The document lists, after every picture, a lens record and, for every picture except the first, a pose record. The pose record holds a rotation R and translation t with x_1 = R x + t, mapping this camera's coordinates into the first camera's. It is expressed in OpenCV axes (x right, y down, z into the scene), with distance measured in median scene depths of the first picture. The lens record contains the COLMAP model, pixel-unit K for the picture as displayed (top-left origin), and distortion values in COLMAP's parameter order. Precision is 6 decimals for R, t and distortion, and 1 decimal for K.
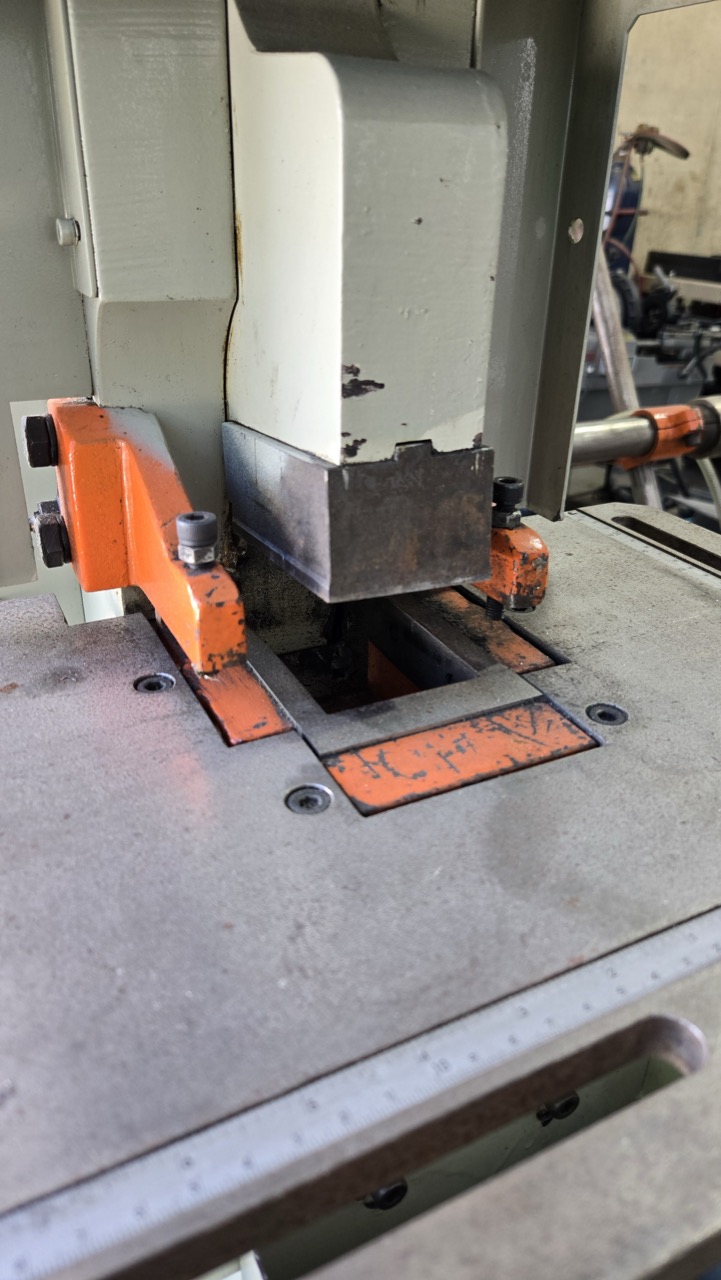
lens RADIAL K [[857.8, 0, 367.5], [0, 857.8, 633.1], [0, 0, 1]] dist [0.047825, -0.000029]
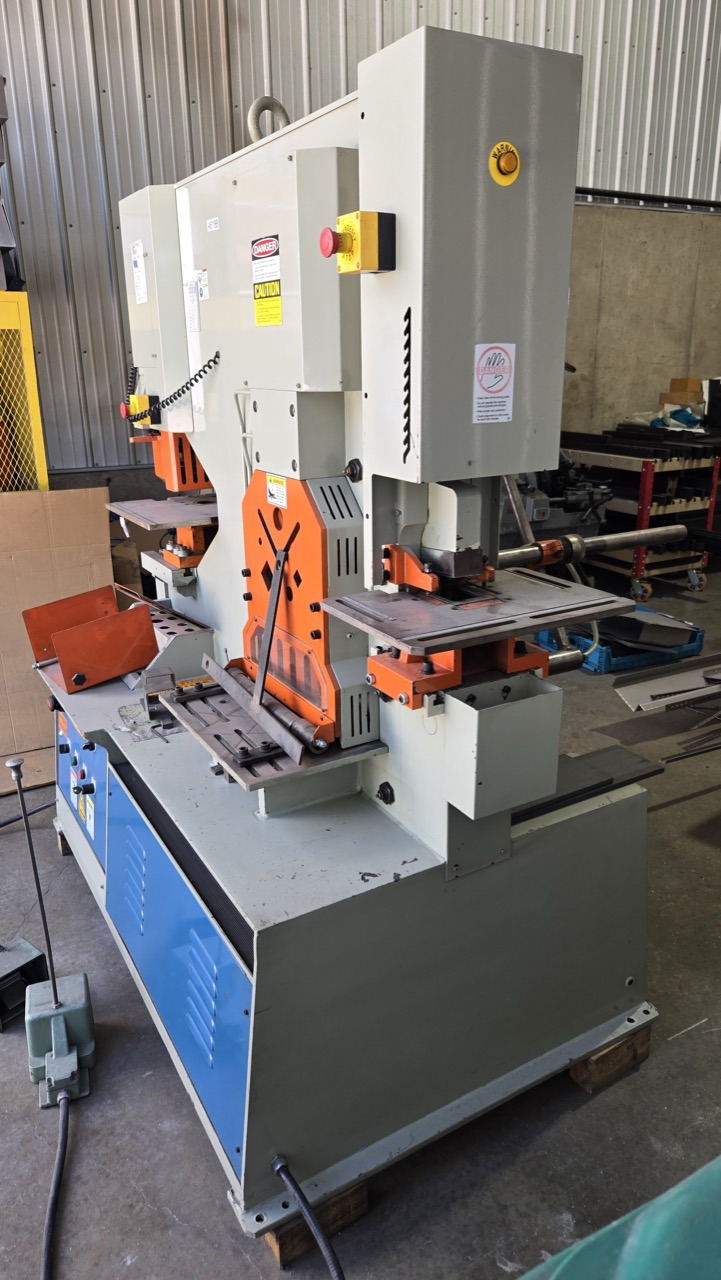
lens RADIAL K [[857.8, 0, 356.4], [0, 857.8, 636.2], [0, 0, 1]] dist [0.047825, -0.000029]
pose [[0.997867, -0.052598, 0.038667, -0.222887], [0.058137, 0.985426, -0.159864, 0.289413], [-0.029695, 0.161771, 0.986381, -1.063402]]
